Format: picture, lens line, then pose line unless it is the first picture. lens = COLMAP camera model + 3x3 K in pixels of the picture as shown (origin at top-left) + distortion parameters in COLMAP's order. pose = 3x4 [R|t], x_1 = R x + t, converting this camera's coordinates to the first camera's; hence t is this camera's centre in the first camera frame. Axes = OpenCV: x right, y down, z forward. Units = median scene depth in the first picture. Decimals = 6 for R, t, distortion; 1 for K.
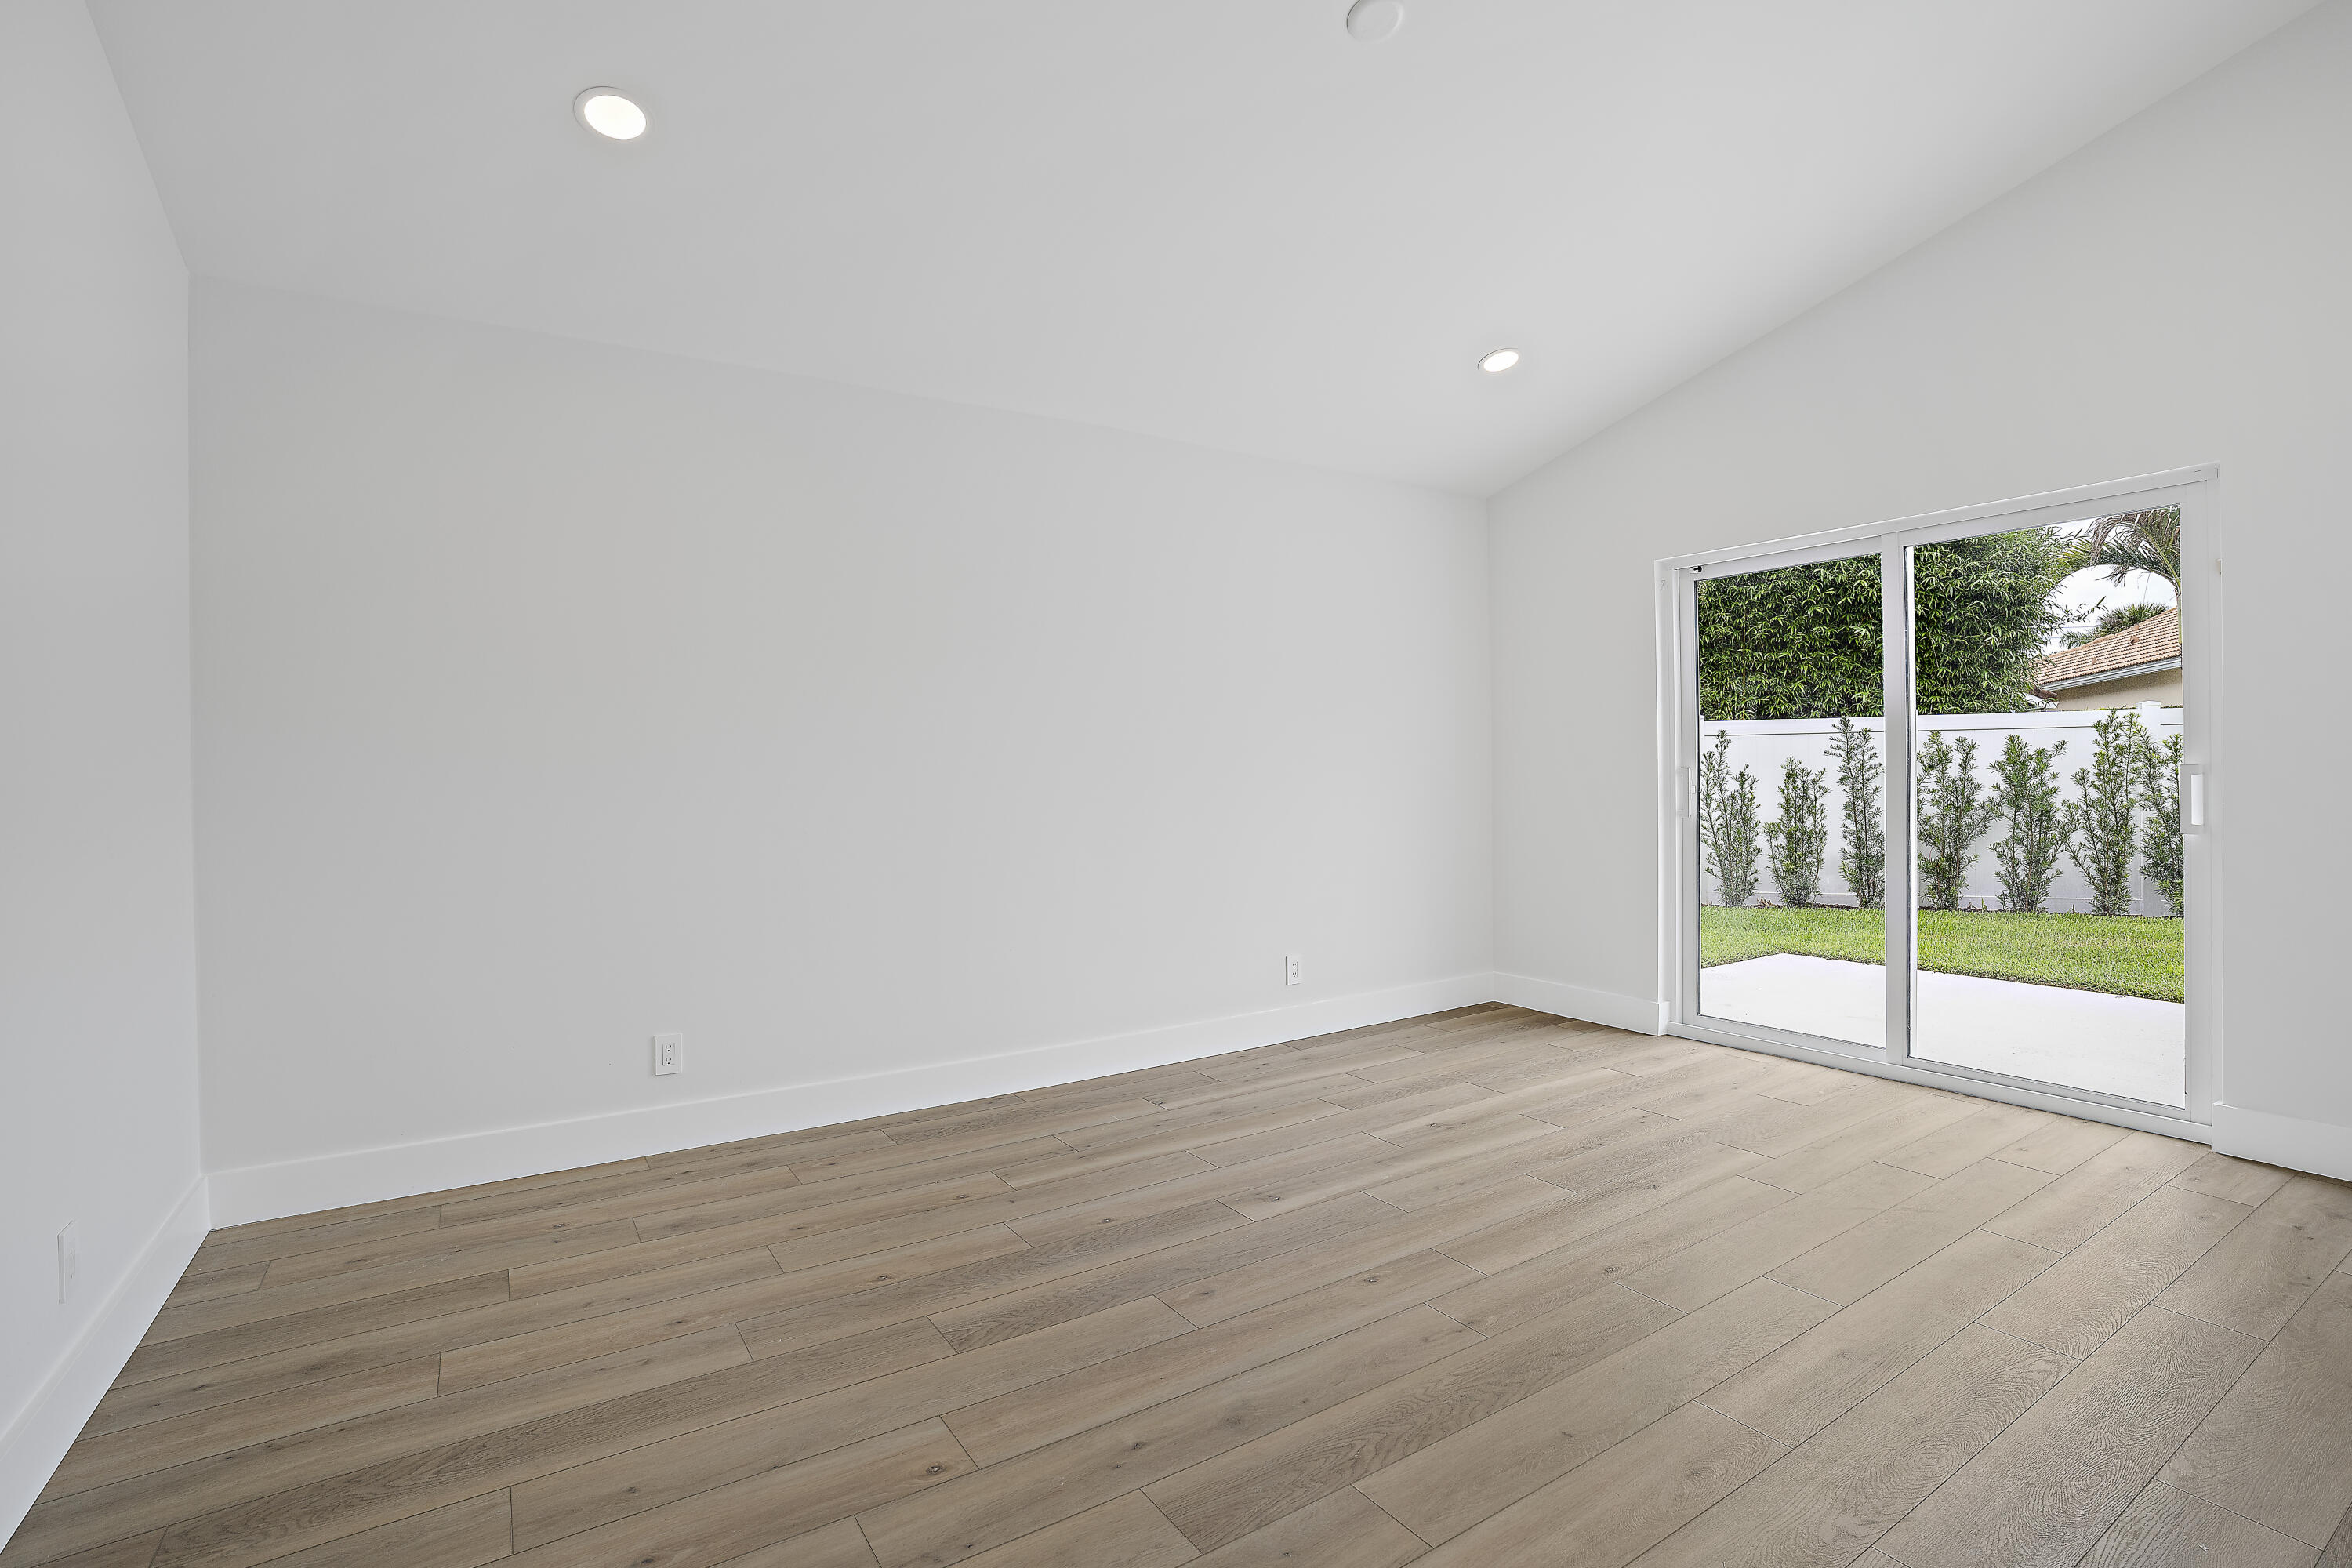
lens RADIAL K [[1089.4, 0, 1180.2], [0, 1089.4, 776.3], [0, 0, 1]] dist [-0.081104, 0.033270]
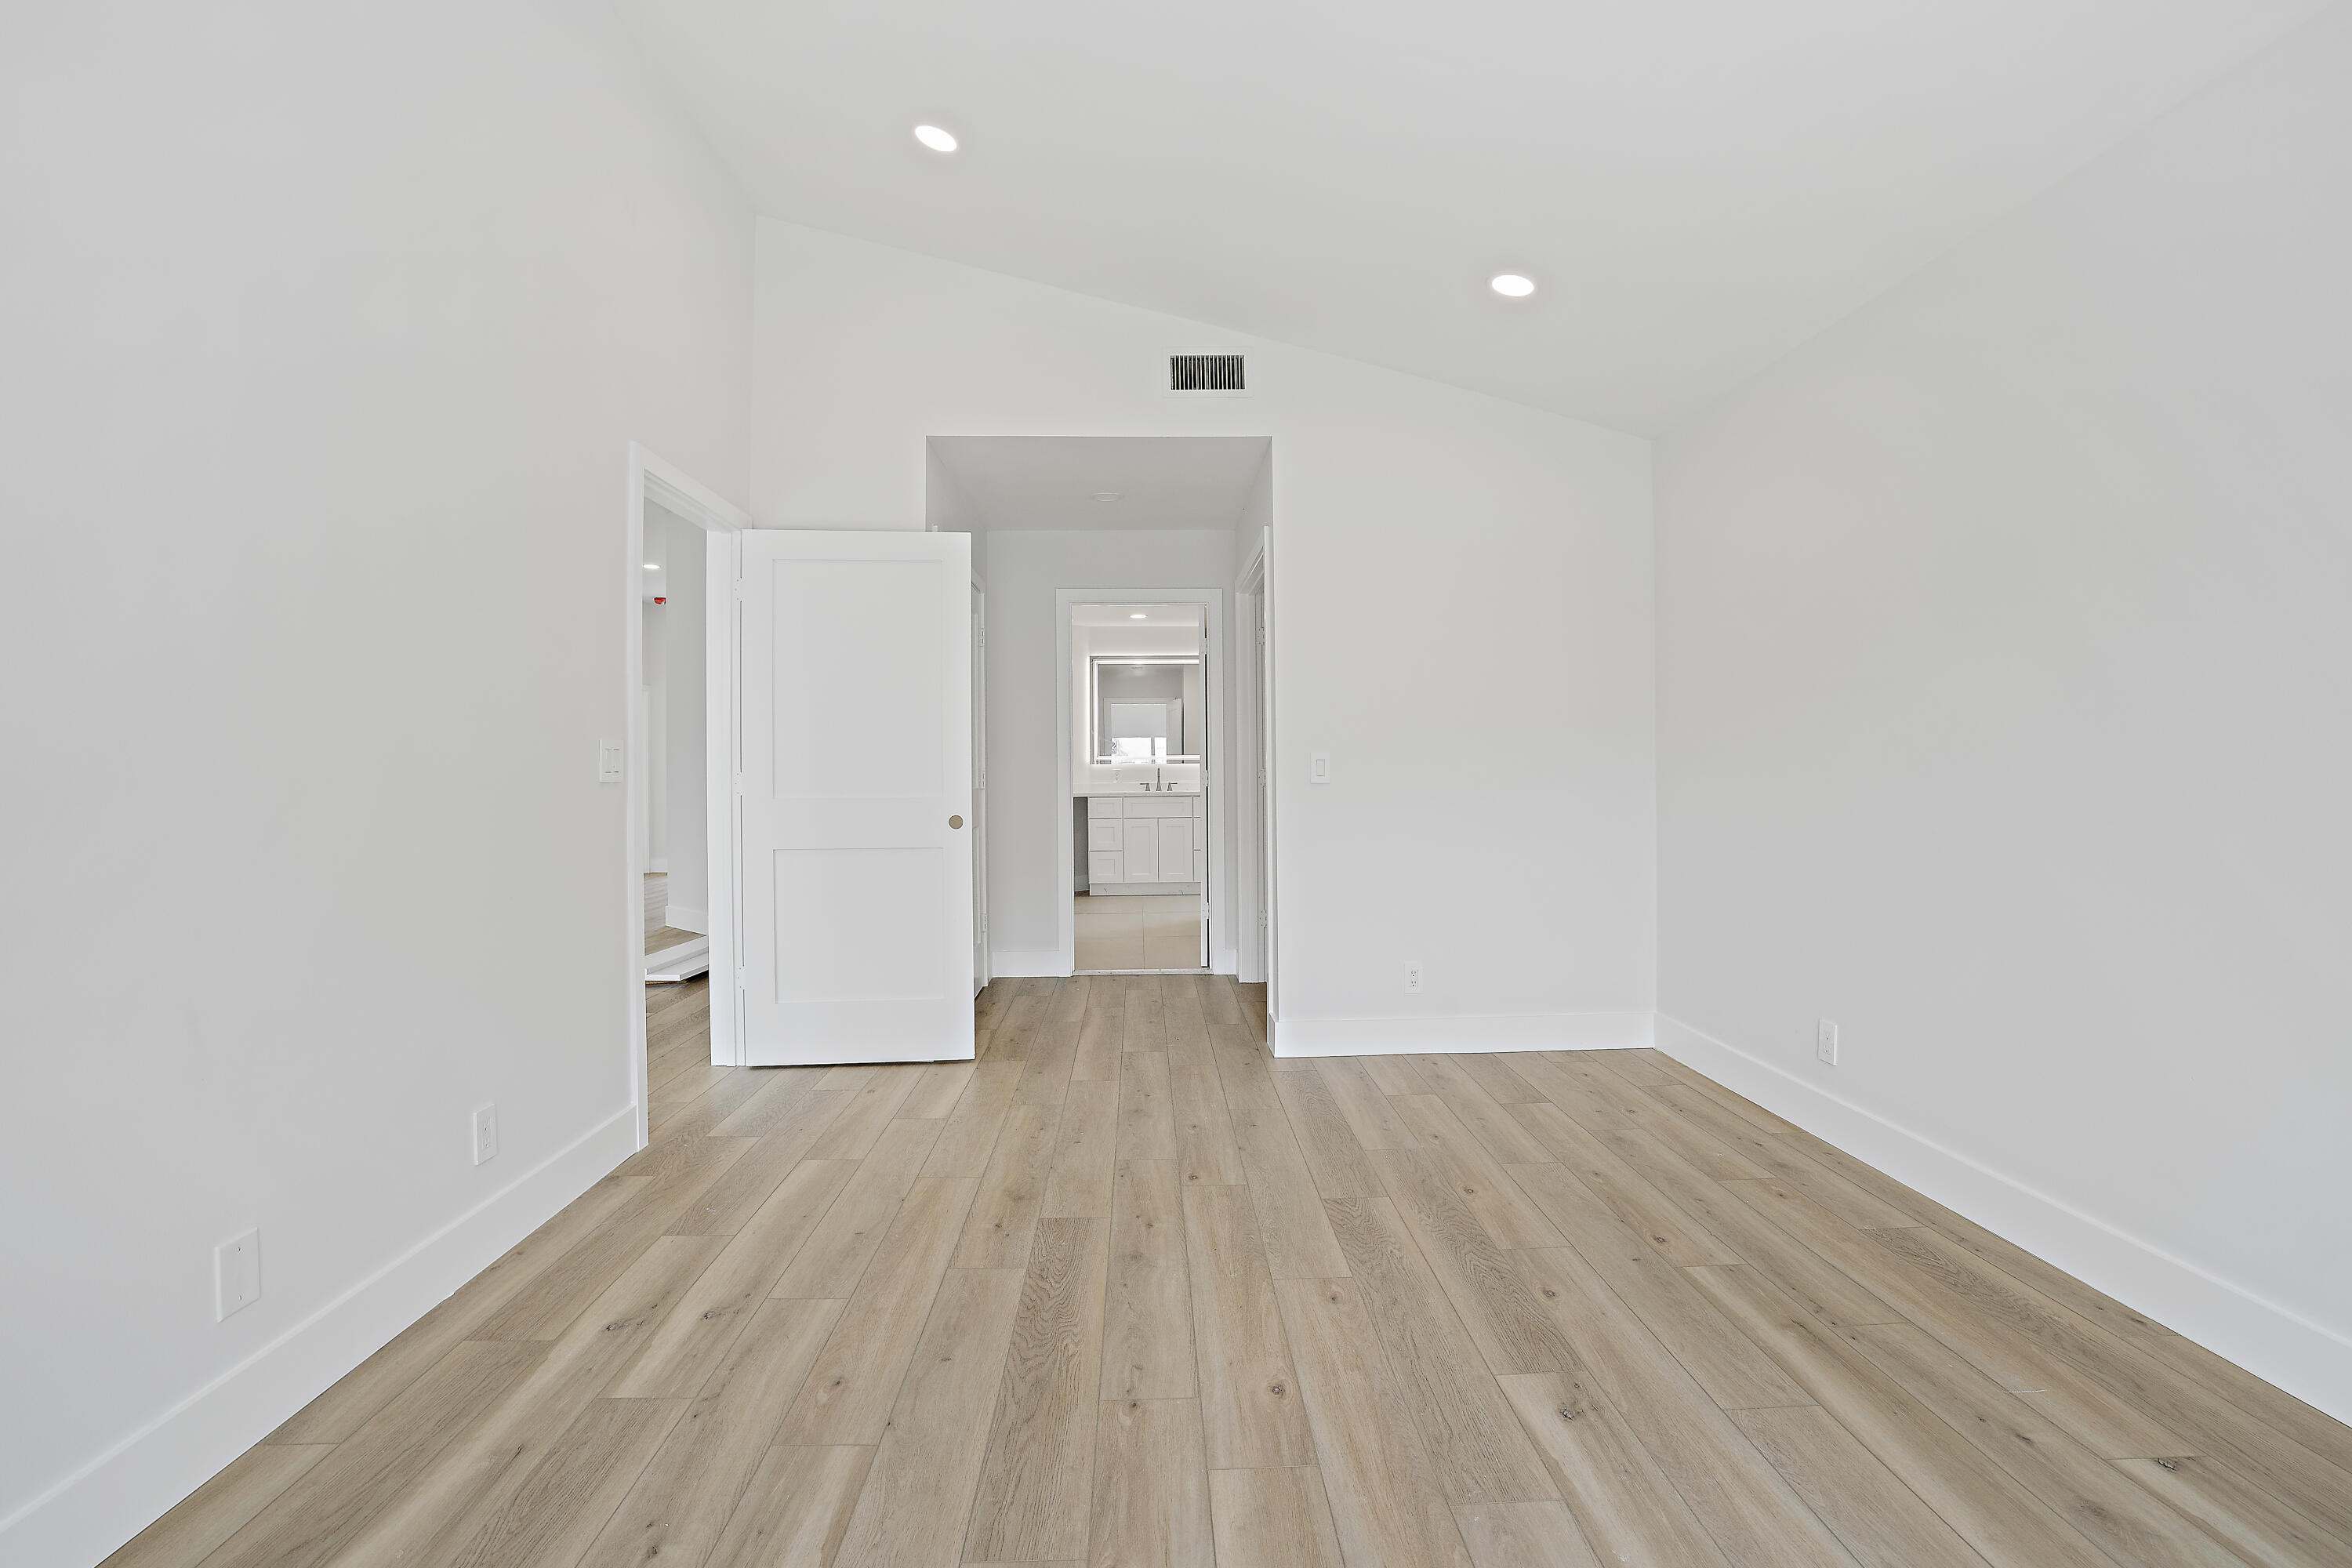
lens RADIAL K [[1089.4, 0, 1180.2], [0, 1089.4, 776.3], [0, 0, 1]] dist [-0.081104, 0.033270]
pose [[-0.511895, 0.022587, -0.858751, 0.802859], [0.011301, 0.999745, 0.019559, -0.012618], [0.858974, 0.000308, -0.512020, 1.200038]]
